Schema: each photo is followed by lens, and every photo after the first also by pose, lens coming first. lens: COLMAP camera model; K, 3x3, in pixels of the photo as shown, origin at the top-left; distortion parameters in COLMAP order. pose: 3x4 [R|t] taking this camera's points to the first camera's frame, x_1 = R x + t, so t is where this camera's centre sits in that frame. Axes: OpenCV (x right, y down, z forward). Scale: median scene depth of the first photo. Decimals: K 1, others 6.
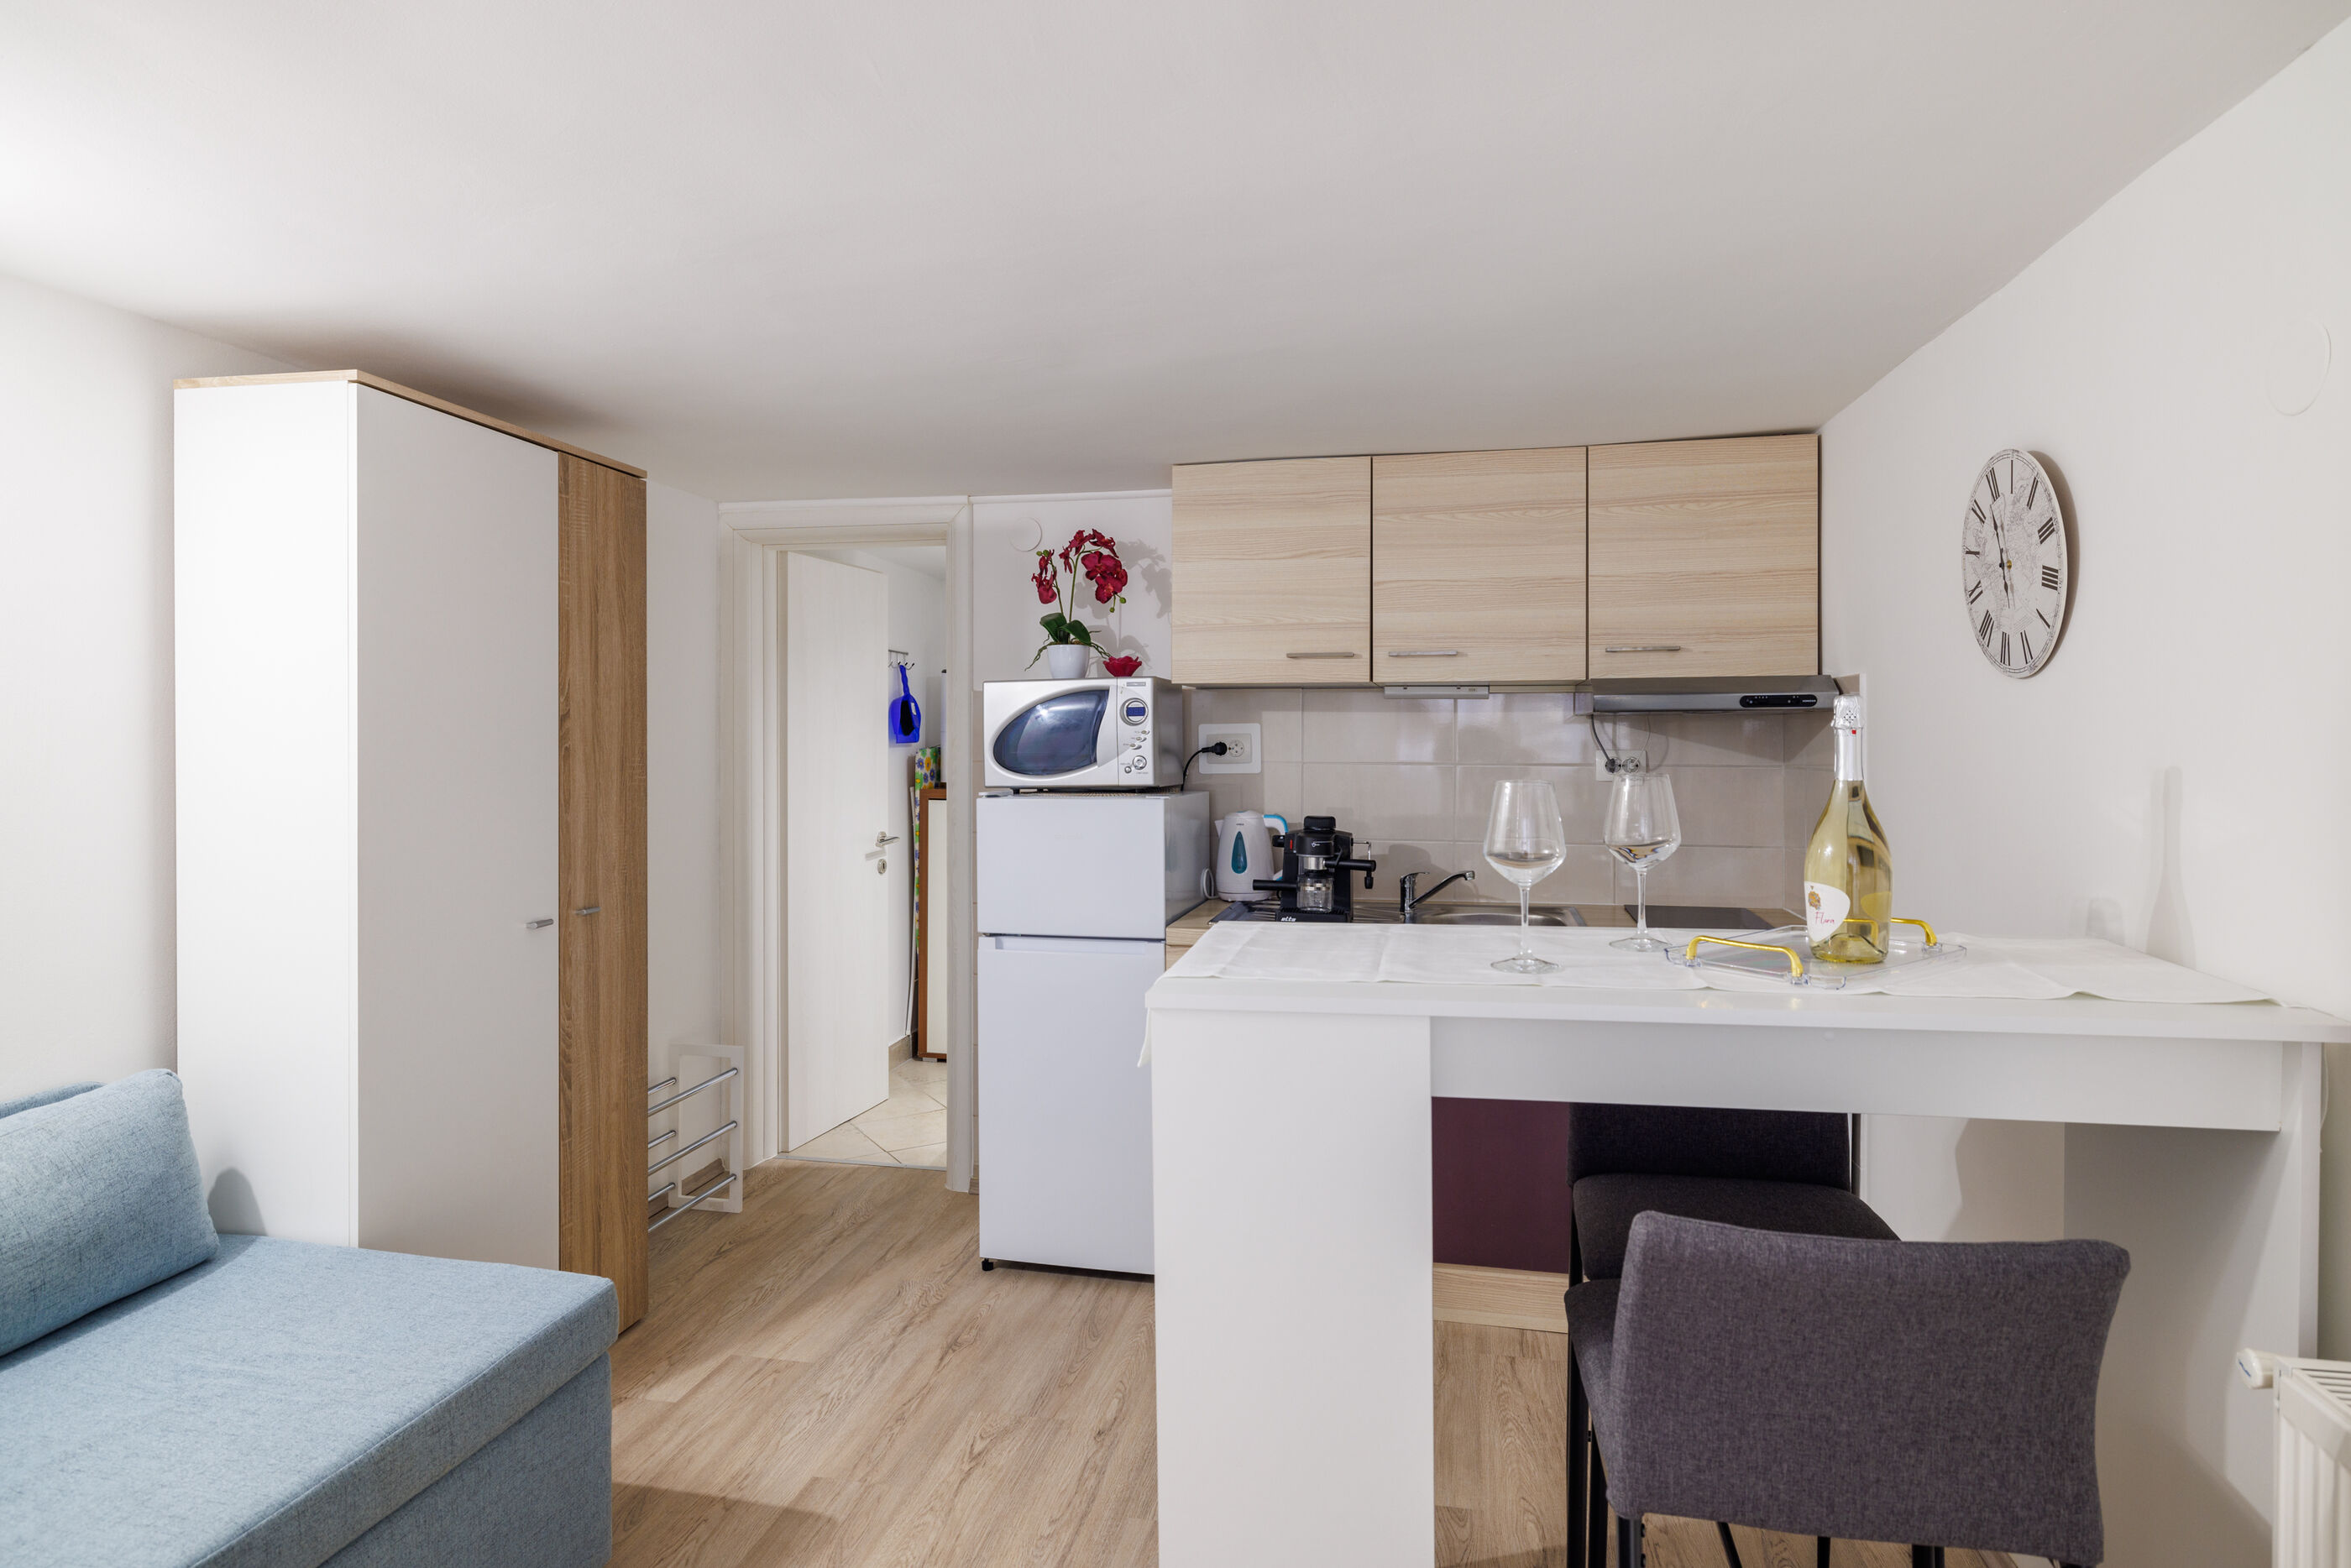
lens RADIAL K [[1272.9, 0, 1182.9], [0, 1272.9, 756.2], [0, 0, 1]] dist [-0.001930, 0.000175]
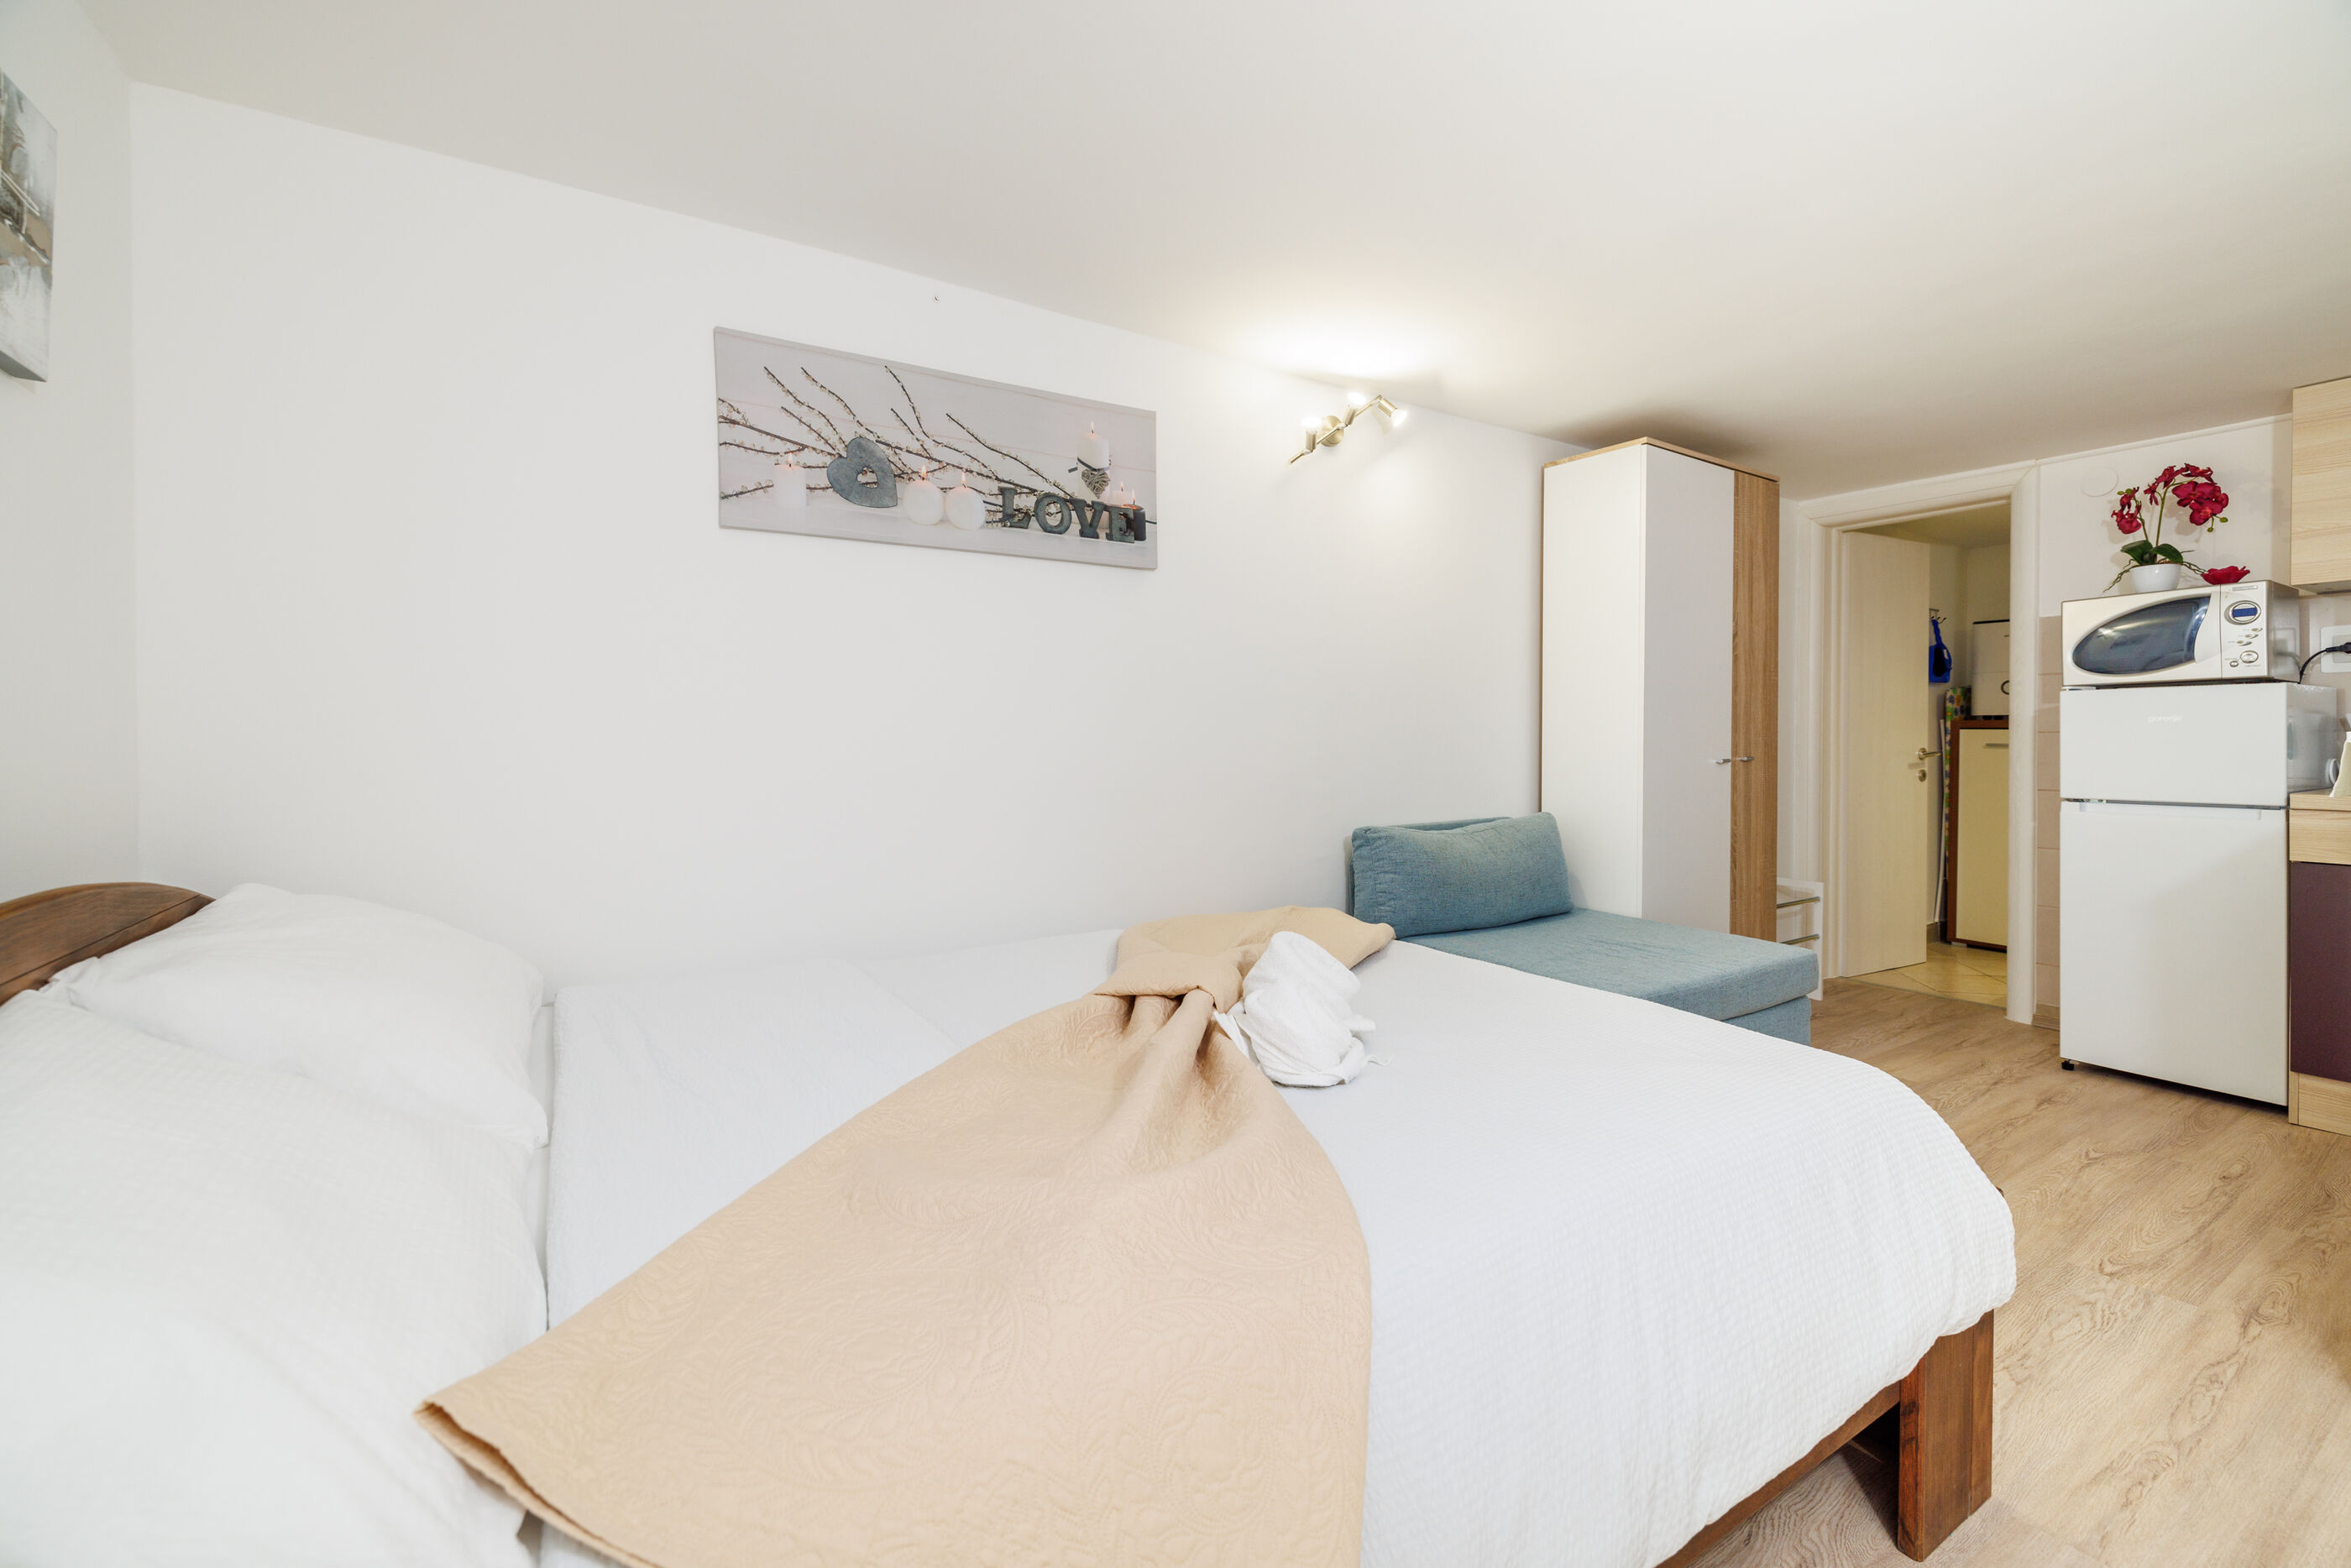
lens RADIAL K [[986.7, 0, 1186.8], [0, 986.7, 740.7], [0, 0, 1]] dist [0.000137, 0.000473]
pose [[0.695546, 0.004554, -0.718468, -0.059648], [-0.011203, 0.999927, -0.004507, 0.094222], [0.718395, 0.011184, 0.695546, -0.293745]]
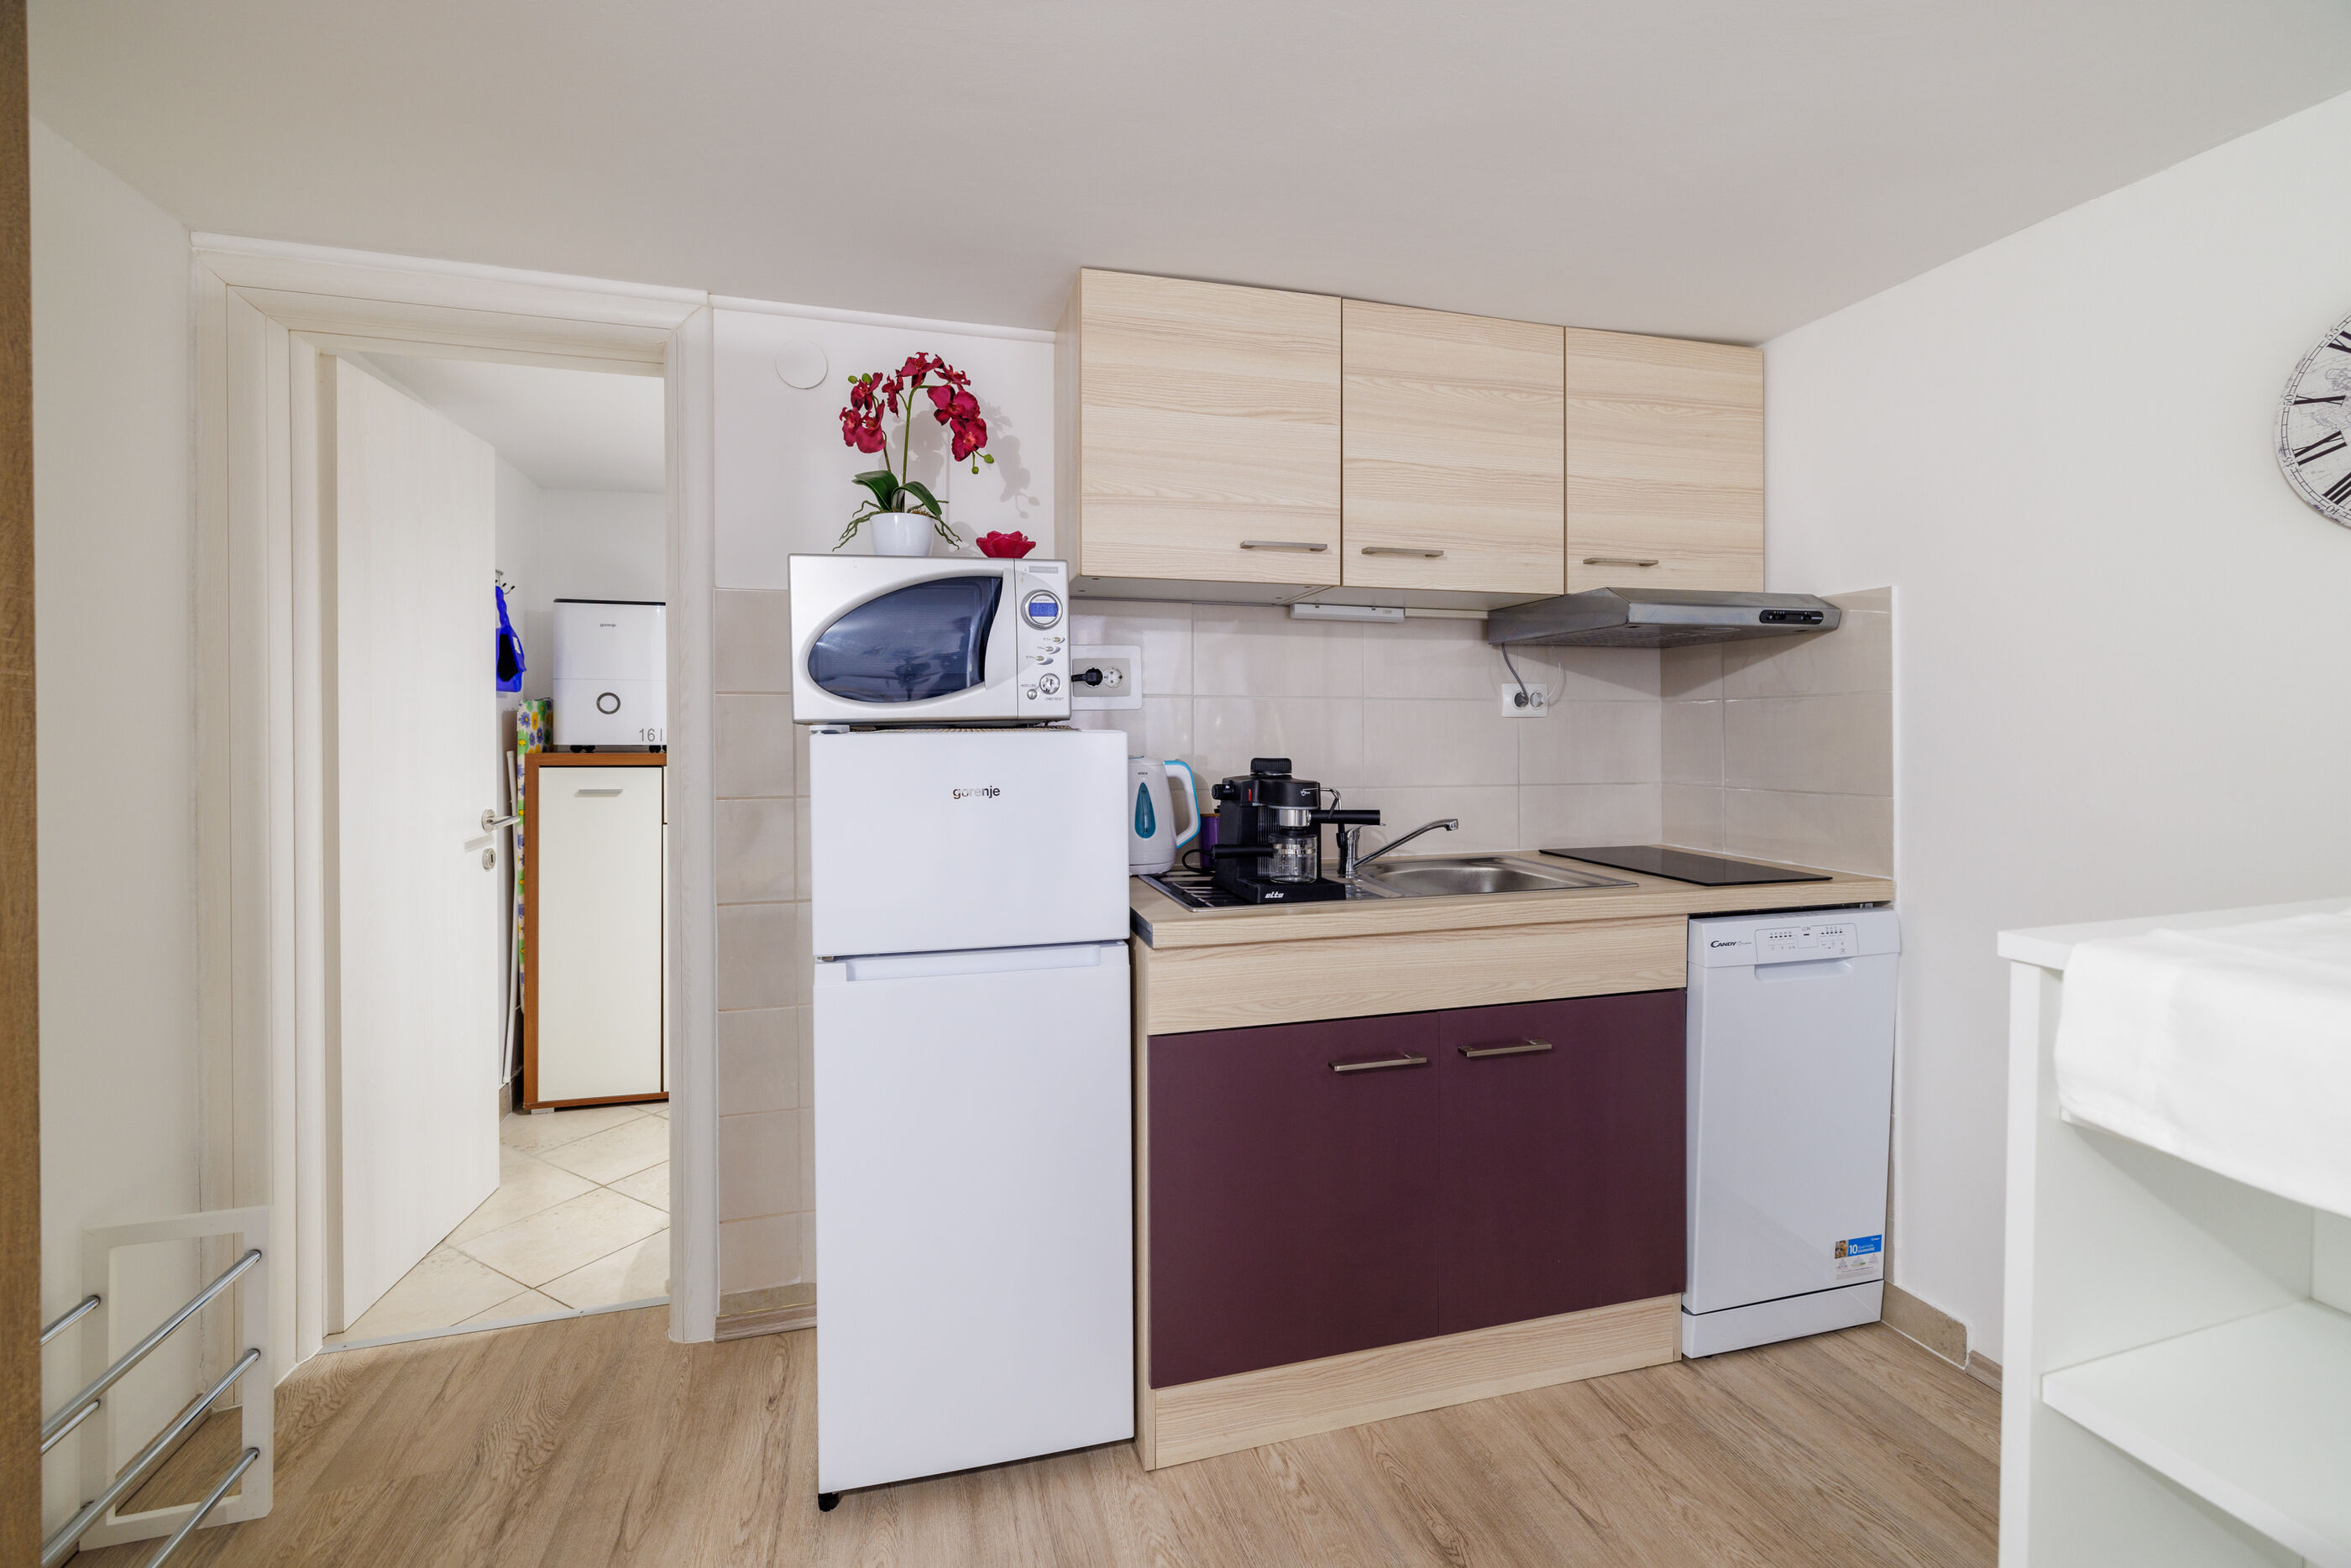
lens RADIAL K [[986.7, 0, 1186.8], [0, 986.7, 740.7], [0, 0, 1]] dist [0.000137, 0.000473]
pose [[0.884252, -0.006943, 0.466958, -0.217340], [0.008857, 0.999959, -0.001904, 0.037451], [-0.466926, 0.005819, 0.884277, 0.491746]]
